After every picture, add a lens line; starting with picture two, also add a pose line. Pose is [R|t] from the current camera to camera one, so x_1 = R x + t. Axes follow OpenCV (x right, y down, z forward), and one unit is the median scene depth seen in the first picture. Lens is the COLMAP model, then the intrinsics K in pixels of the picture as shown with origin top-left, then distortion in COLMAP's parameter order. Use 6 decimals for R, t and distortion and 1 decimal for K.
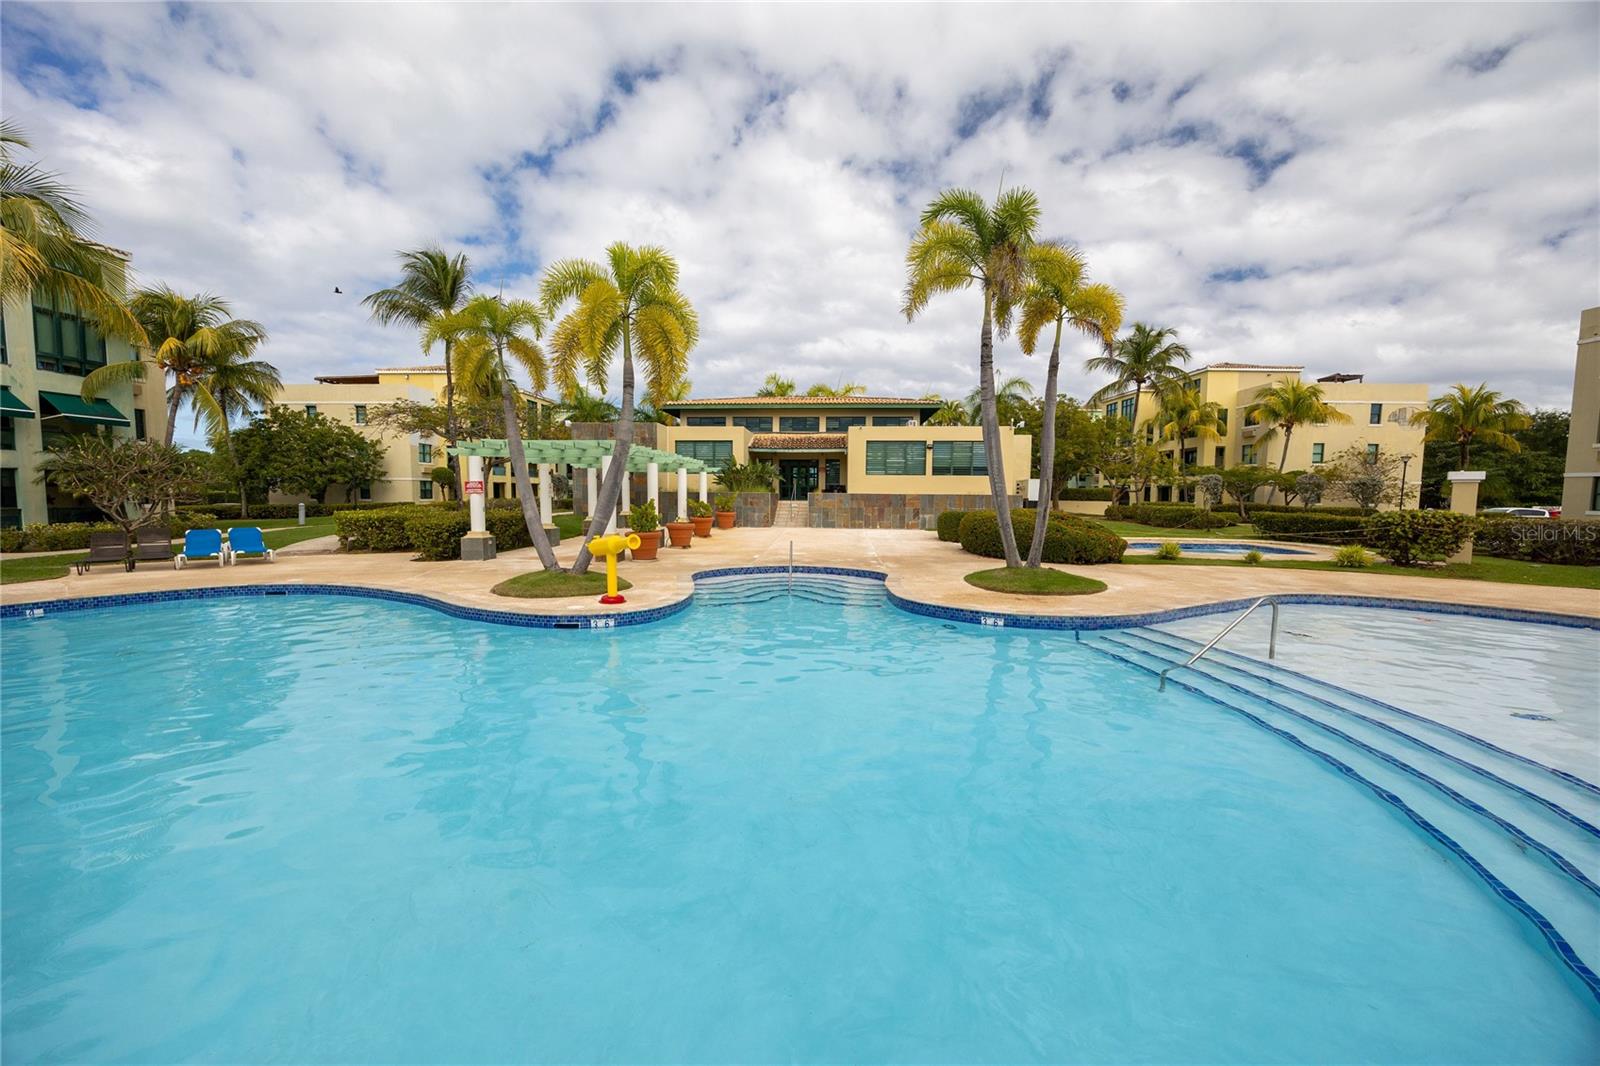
lens RADIAL K [[603.0, 0, 800.0], [0, 603.0, 533.0], [0, 0, 1]] dist [-0.004660, -0.000063]
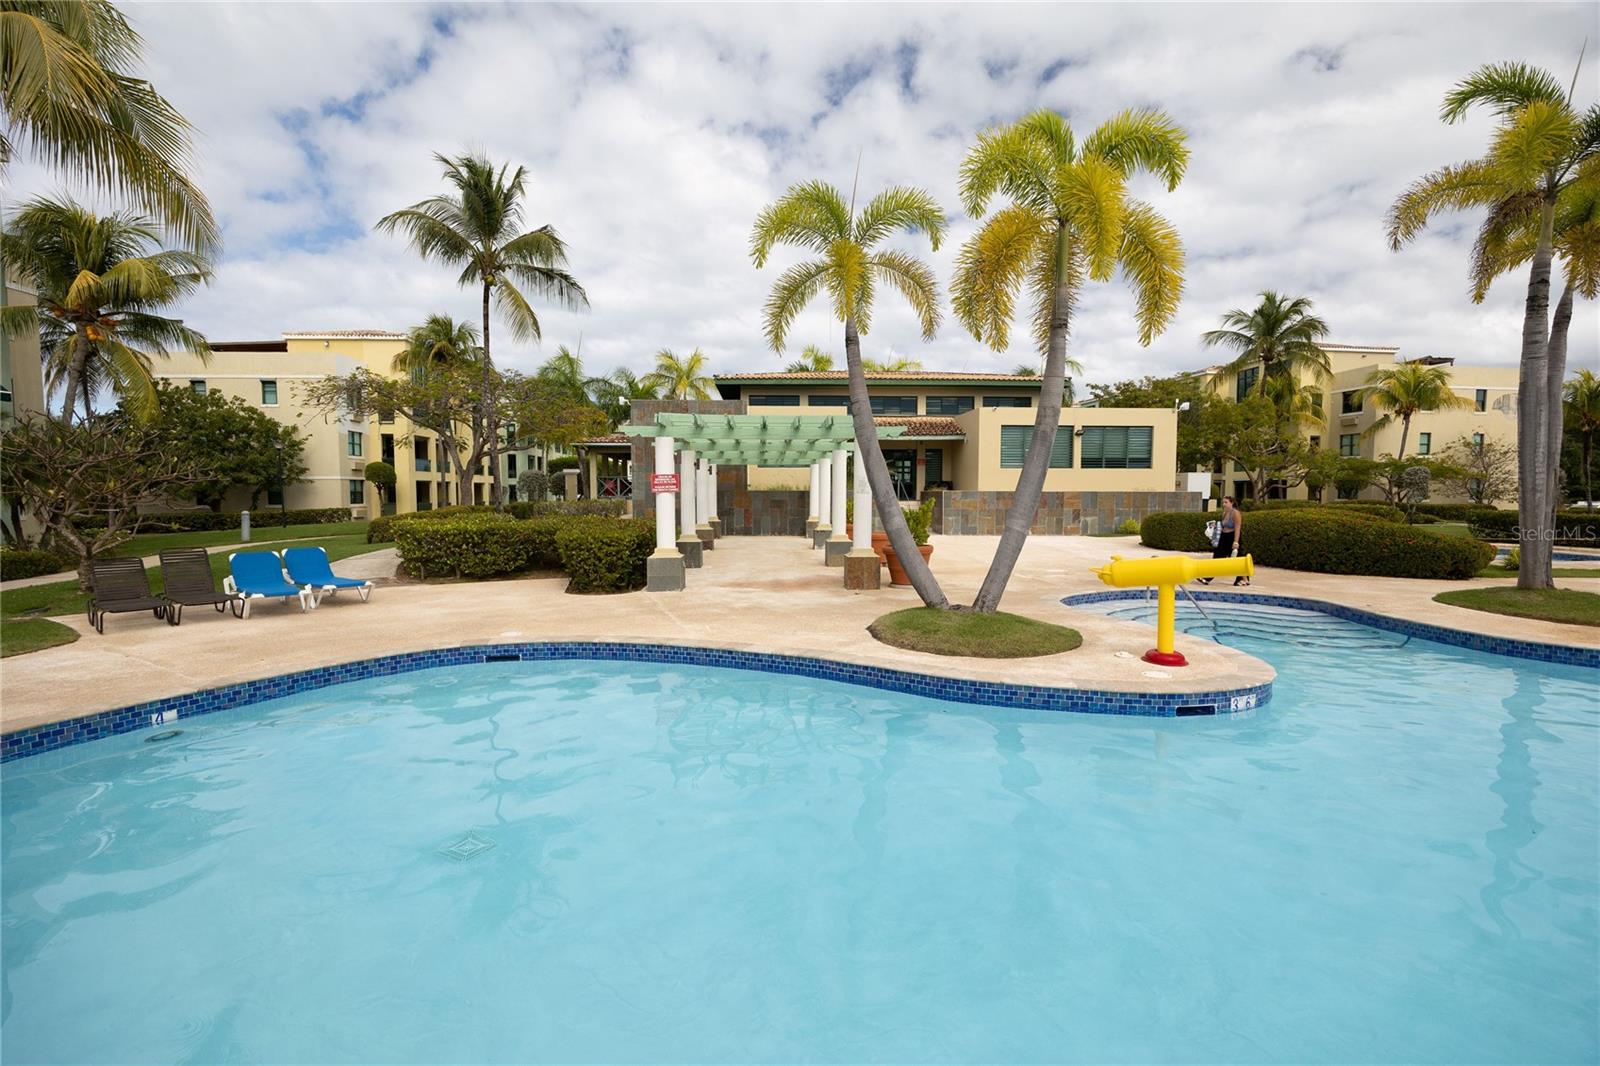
lens RADIAL K [[702.3, 0, 800.0], [0, 702.3, 533.0], [0, 0, 1]] dist [-0.017053, -0.000004]
pose [[0.994251, -0.013562, 0.106215, -0.199286], [0.014674, 0.999845, -0.009698, -0.003937], [-0.106067, 0.011200, 0.994296, 0.082455]]
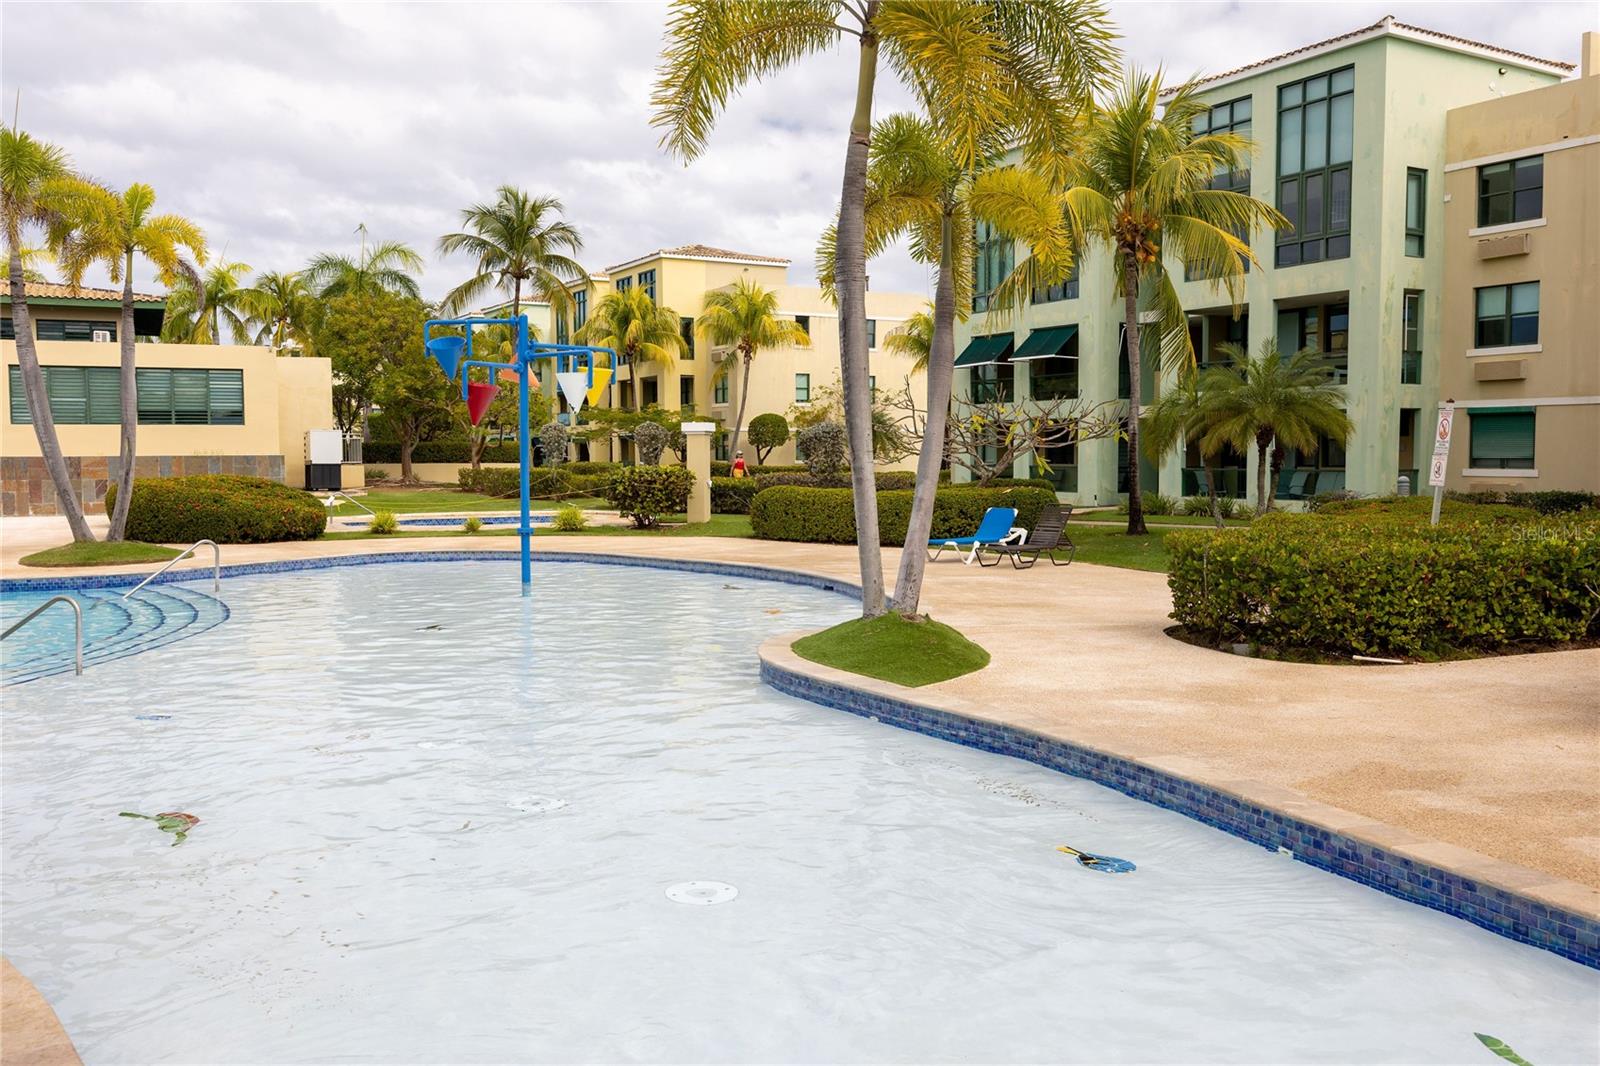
lens RADIAL K [[1330.6, 0, 800.0], [0, 1330.6, 533.0], [0, 0, 1]] dist [0.004804, 0.003229]
pose [[0.864361, -0.044528, 0.500896, 0.093518], [0.046955, 0.998867, 0.007767, 0.025199], [-0.500675, 0.016806, 0.865472, -0.366278]]
